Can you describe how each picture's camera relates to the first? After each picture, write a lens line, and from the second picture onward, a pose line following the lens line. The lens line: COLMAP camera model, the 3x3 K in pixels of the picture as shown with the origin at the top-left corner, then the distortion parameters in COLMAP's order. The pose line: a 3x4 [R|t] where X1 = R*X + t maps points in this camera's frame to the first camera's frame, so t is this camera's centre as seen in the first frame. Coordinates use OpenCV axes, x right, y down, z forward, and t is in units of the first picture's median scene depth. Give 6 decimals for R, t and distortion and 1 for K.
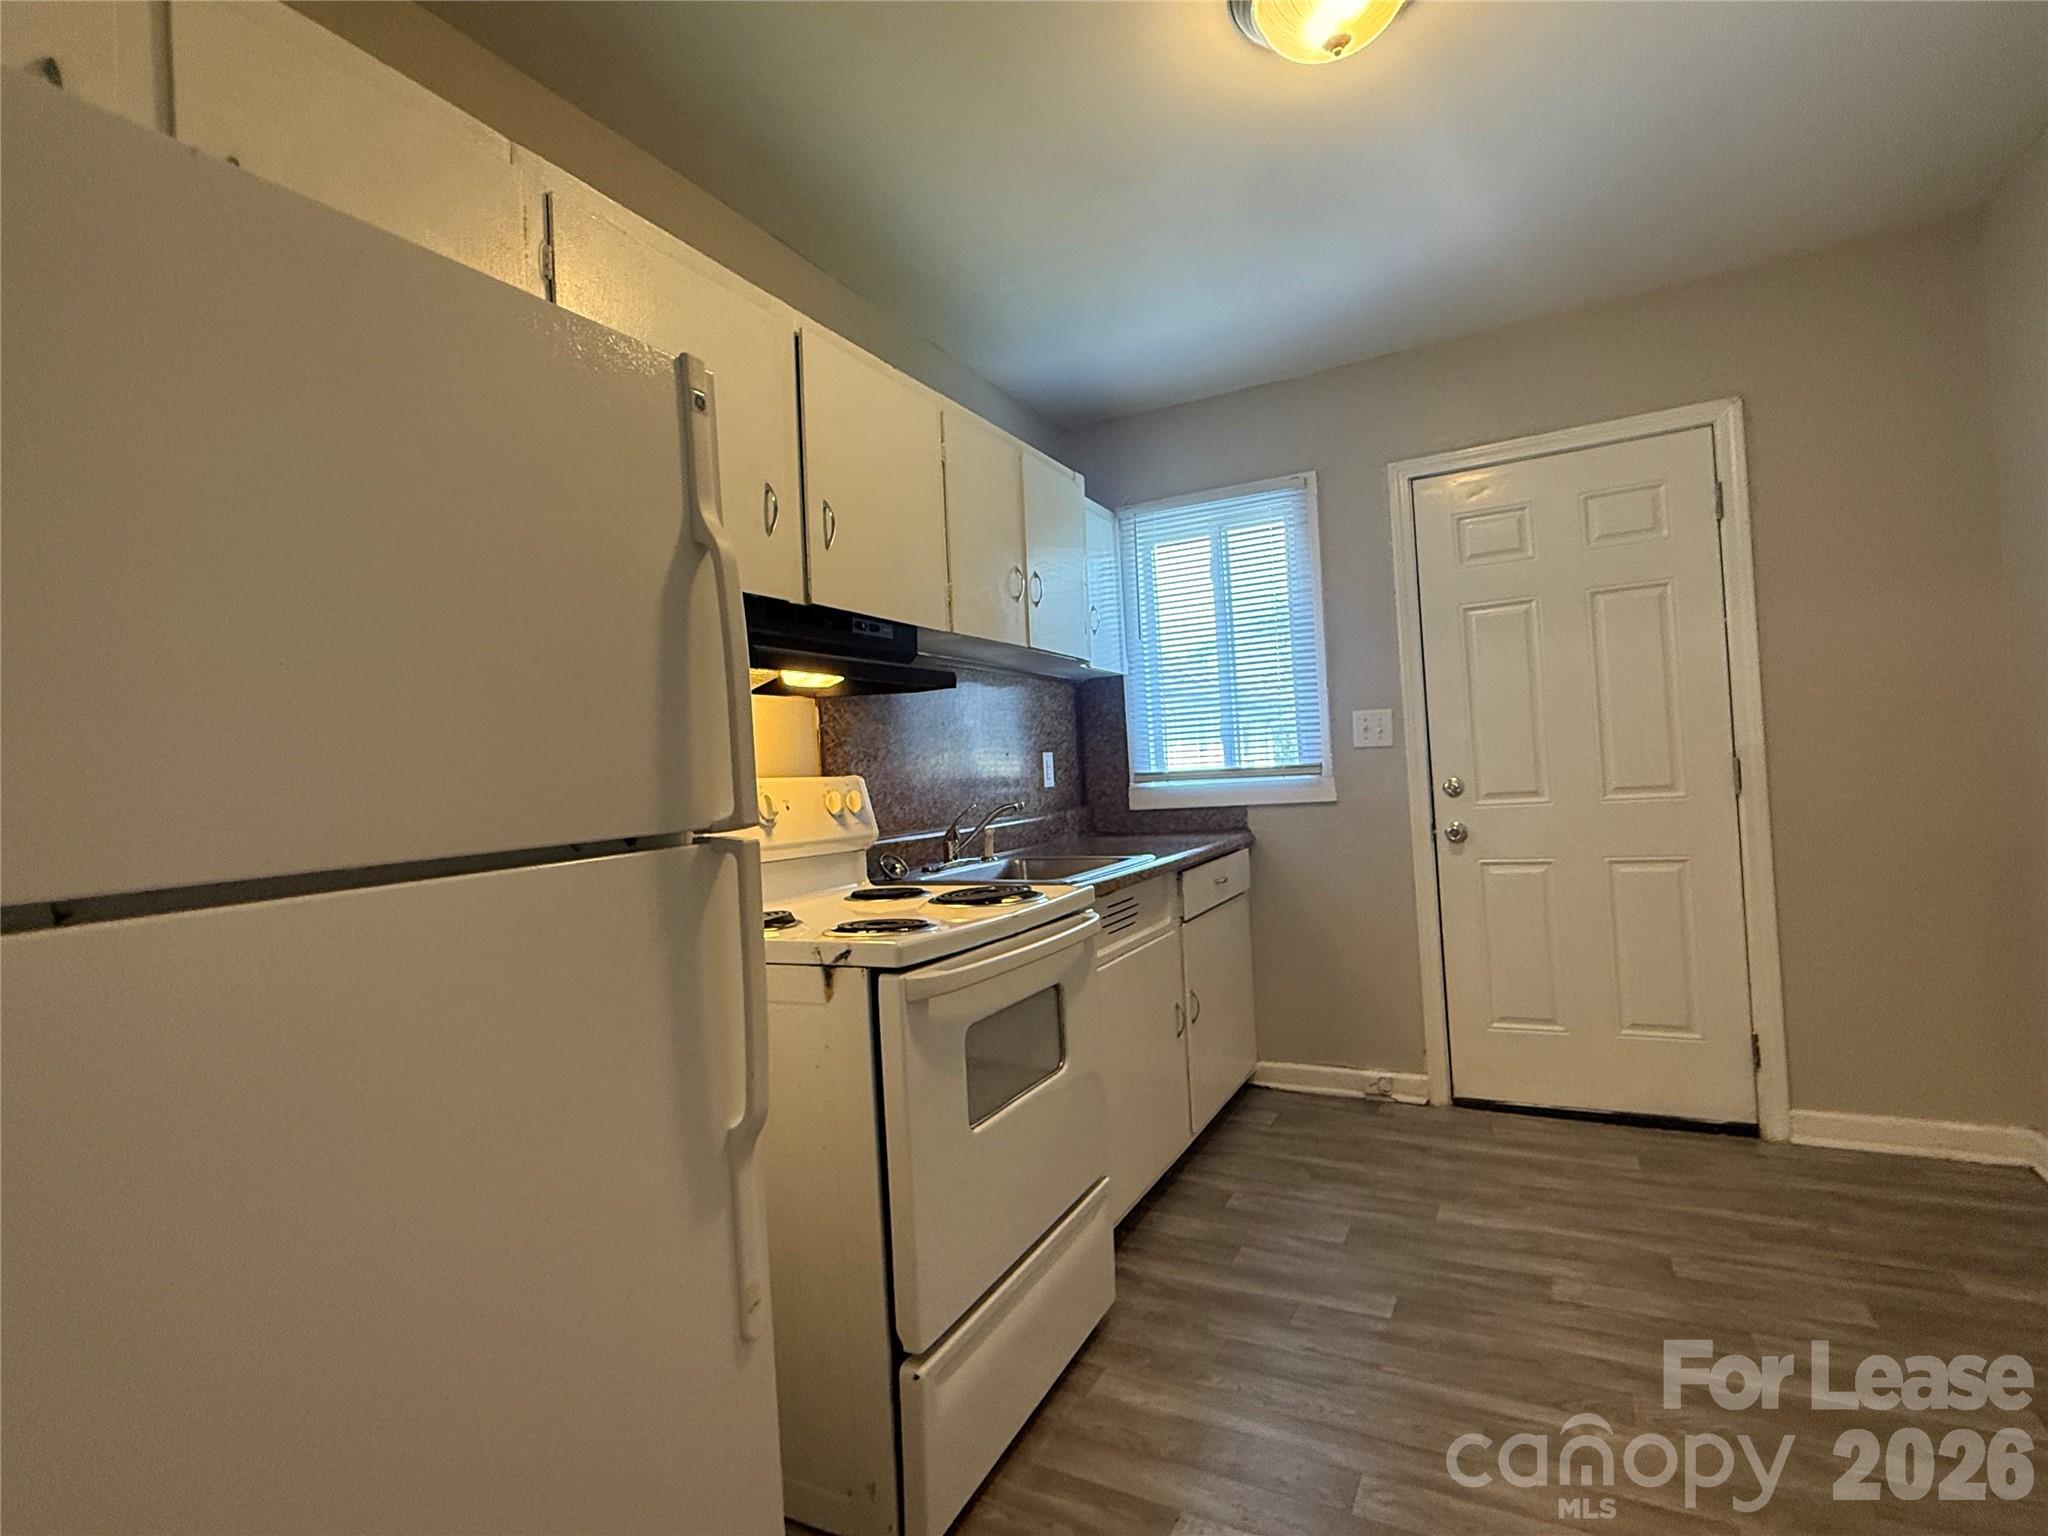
lens RADIAL K [[992.3, 0, 1022.4], [0, 992.3, 772.5], [0, 0, 1]] dist [0.001123, -0.001126]
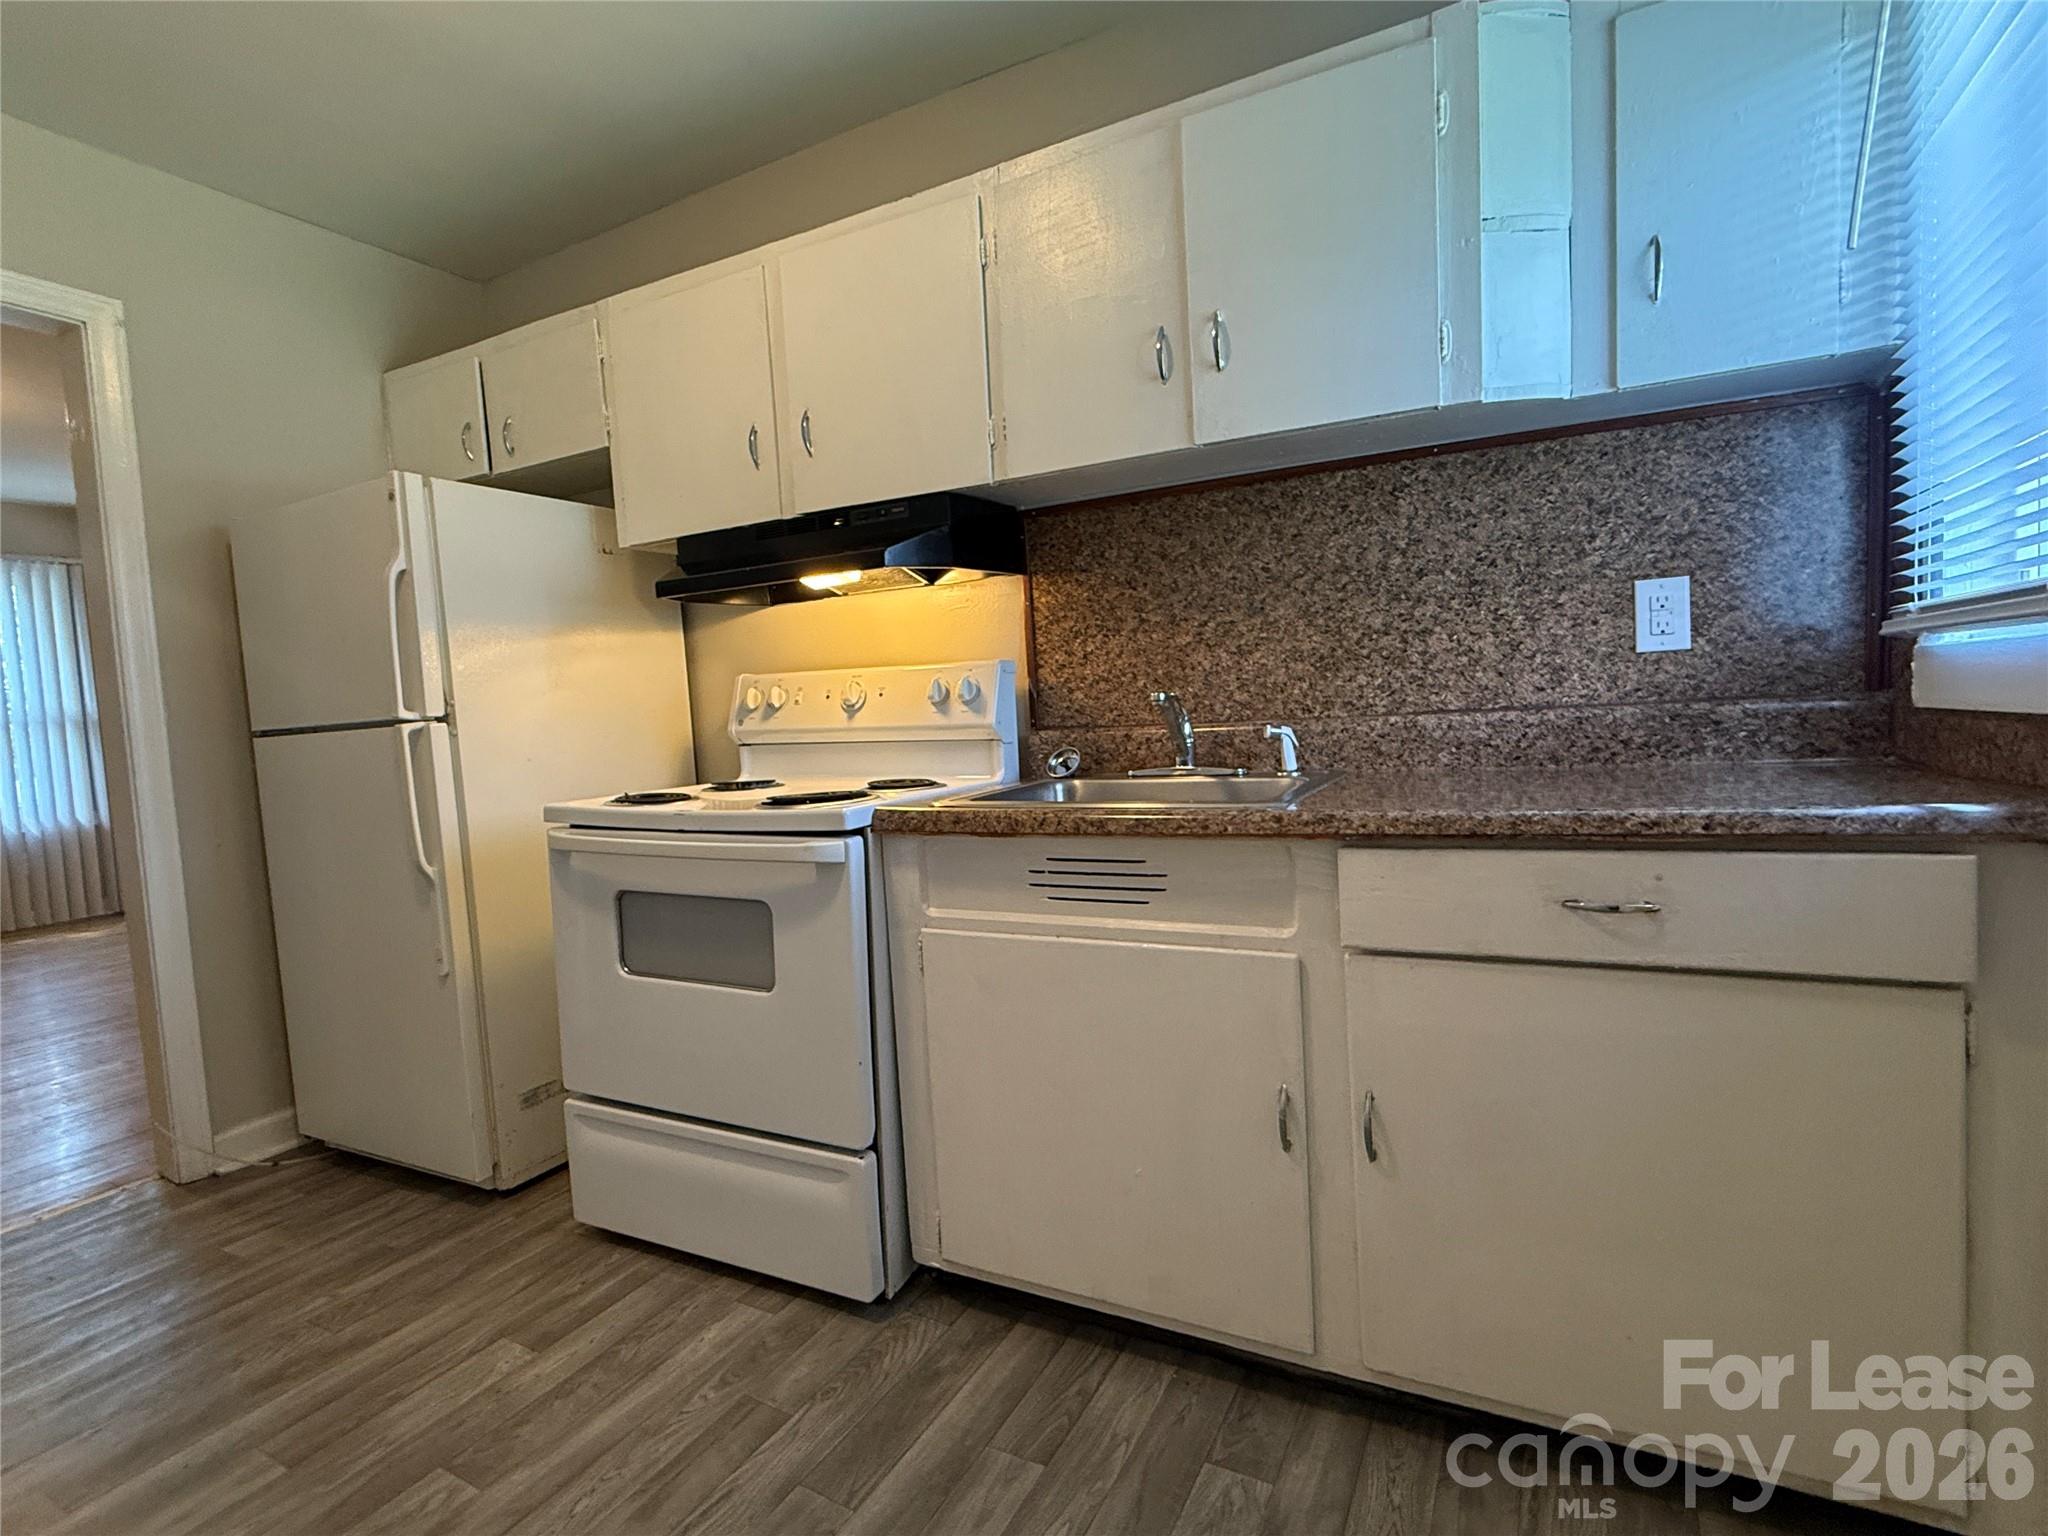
lens RADIAL K [[992.3, 0, 1026.0], [0, 992.3, 775.3], [0, 0, 1]] dist [0.001123, -0.001126]
pose [[0.008869, 0.140048, -0.990105, 0.522763], [0.052992, 0.988687, 0.140322, -0.012575], [0.998556, -0.053713, 0.001347, 0.686249]]
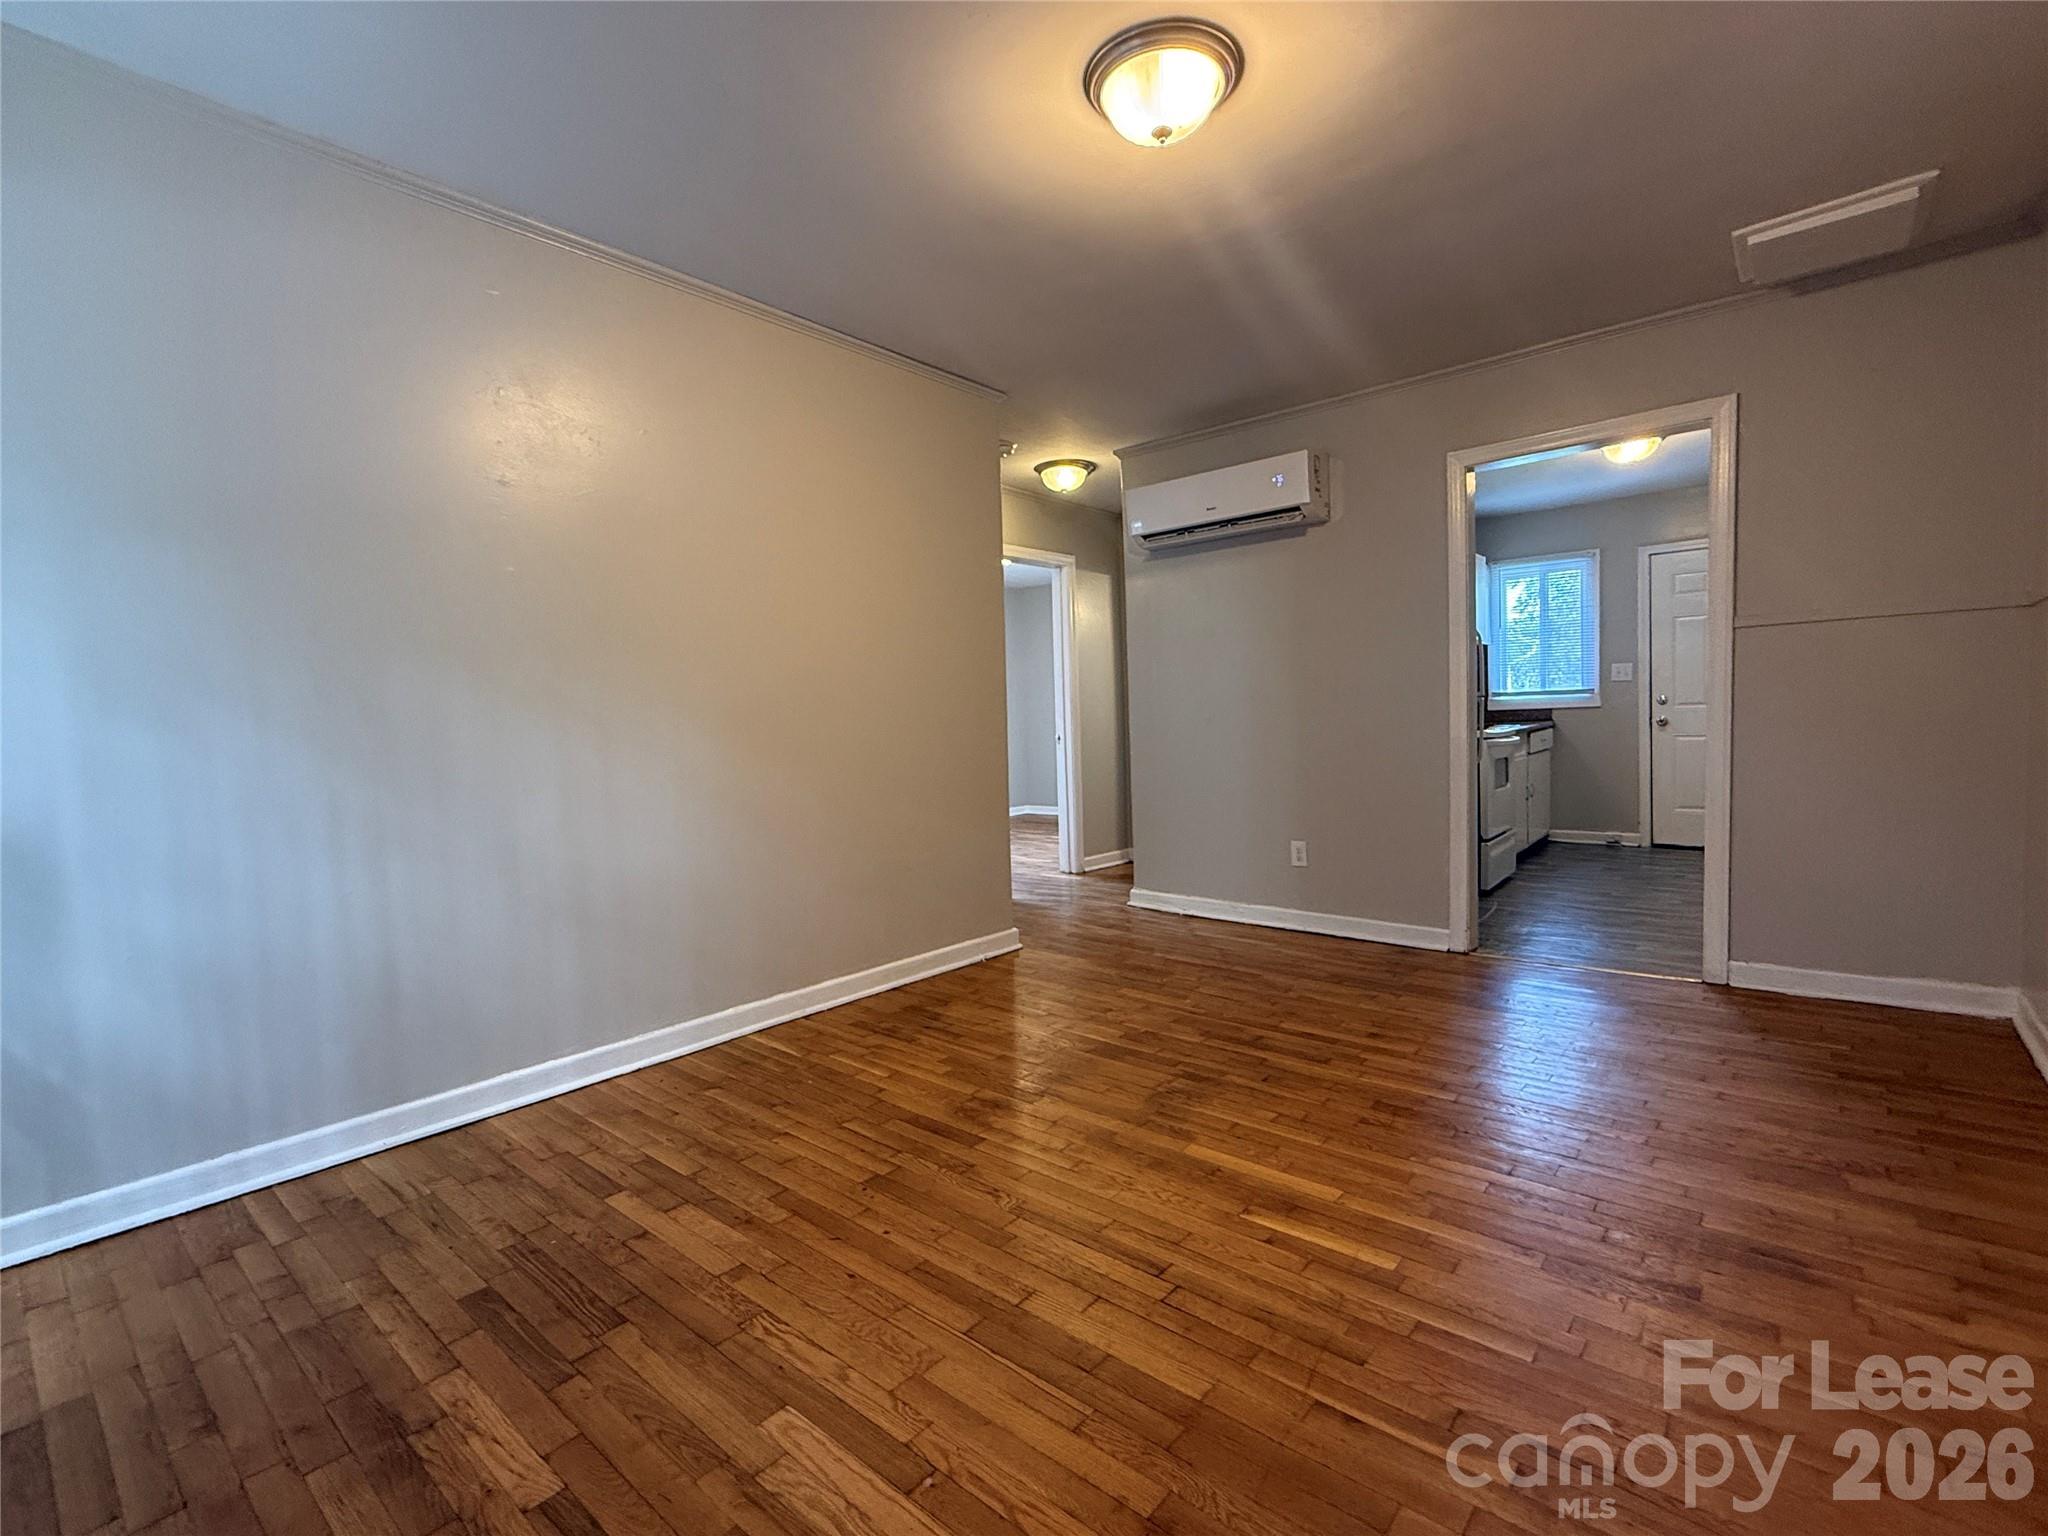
lens RADIAL K [[929.8, 0, 1019.7], [0, 929.8, 753.3], [0, 0, 1]] dist [-0.000302, 0.000480]
pose [[0.979122, 0.039366, -0.199426, -0.542305], [-0.028111, 0.997865, 0.058956, 0.049797], [0.201321, -0.052119, 0.978138, -1.303447]]
